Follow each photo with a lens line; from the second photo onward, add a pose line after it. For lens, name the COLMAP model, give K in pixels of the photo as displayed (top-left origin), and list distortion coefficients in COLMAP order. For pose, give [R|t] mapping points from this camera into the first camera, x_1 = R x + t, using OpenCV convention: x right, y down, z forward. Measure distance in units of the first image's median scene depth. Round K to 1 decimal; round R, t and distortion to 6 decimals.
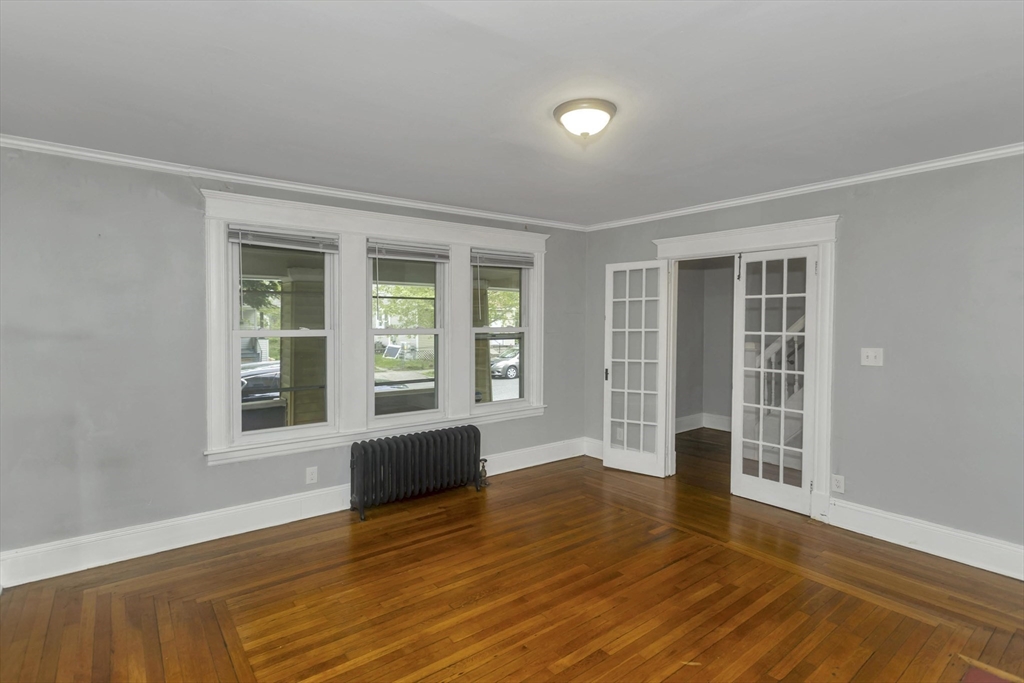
lens RADIAL K [[494.8, 0, 516.9], [0, 494.8, 331.0], [0, 0, 1]] dist [0.005776, 0.001662]
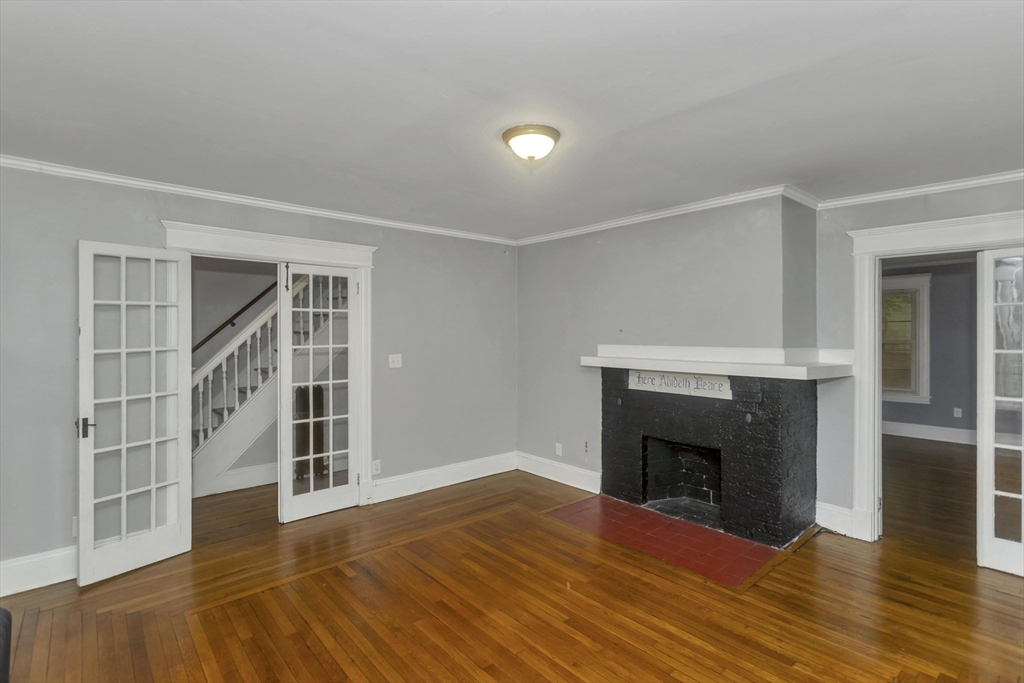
lens RADIAL K [[504.8, 0, 517.5], [0, 504.8, 337.0], [0, 0, 1]] dist [0.002529, 0.000815]
pose [[-0.047313, -0.011316, 0.998816, -0.569190], [0.025704, 0.999591, 0.012542, -0.018181], [-0.998549, 0.026267, -0.047003, 0.664817]]
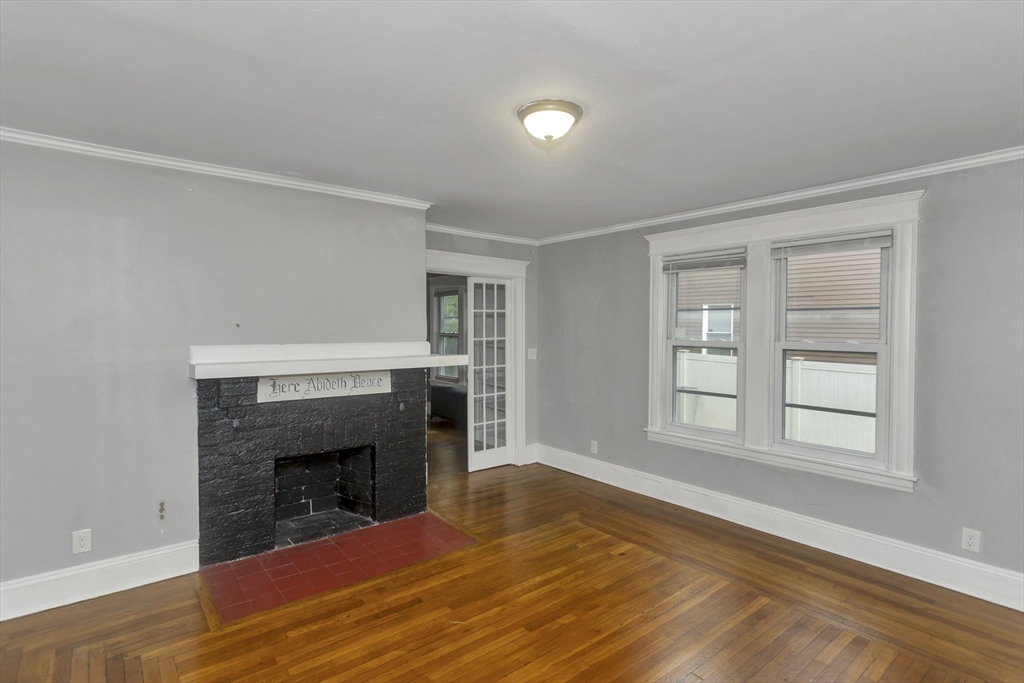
lens RADIAL K [[504.8, 0, 511.7], [0, 504.8, 339.5], [0, 0, 1]] dist [0.002529, 0.000815]
pose [[-0.999989, -0.004133, 0.002156, 0.123828], [-0.004023, 0.998784, 0.049136, -0.031478], [-0.002357, 0.049127, -0.998790, 1.208894]]
